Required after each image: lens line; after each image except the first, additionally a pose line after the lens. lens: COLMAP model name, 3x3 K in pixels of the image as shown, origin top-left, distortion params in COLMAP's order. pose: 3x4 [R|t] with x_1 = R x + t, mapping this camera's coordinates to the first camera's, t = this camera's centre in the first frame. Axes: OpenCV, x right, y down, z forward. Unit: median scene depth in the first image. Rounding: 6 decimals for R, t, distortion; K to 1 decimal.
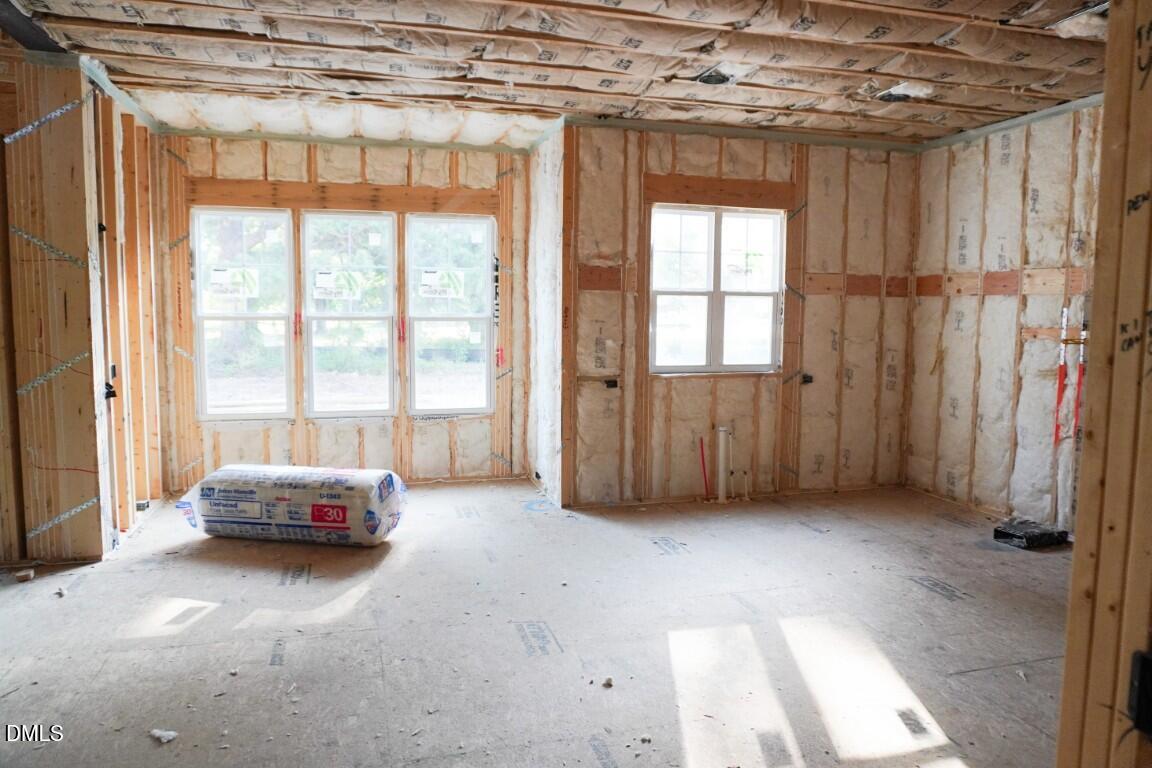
lens RADIAL K [[787.2, 0, 581.8], [0, 787.2, 385.4], [0, 0, 1]] dist [-0.044245, 0.001118]
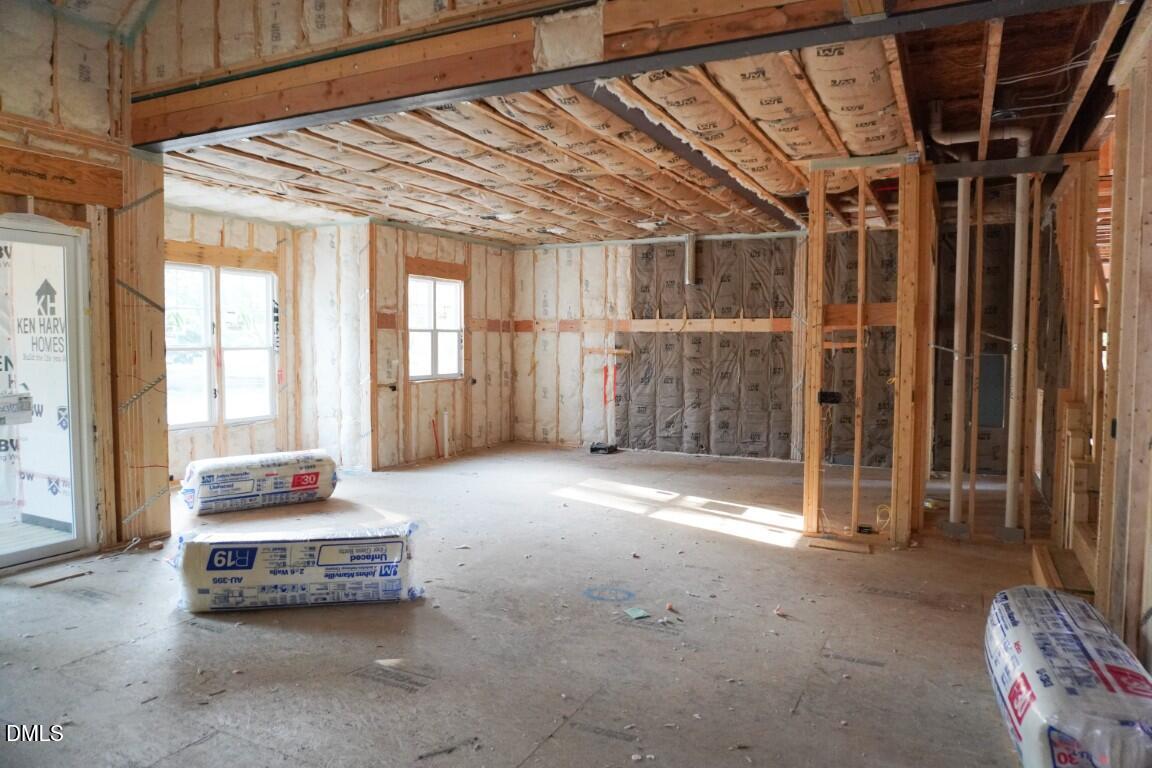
lens RADIAL K [[787.2, 0, 581.8], [0, 787.2, 385.4], [0, 0, 1]] dist [-0.044245, 0.001118]
pose [[0.667583, -0.047353, 0.743028, -0.863682], [0.071412, 0.997447, -0.000593, 0.019372], [-0.741103, 0.053457, 0.669260, -0.316661]]
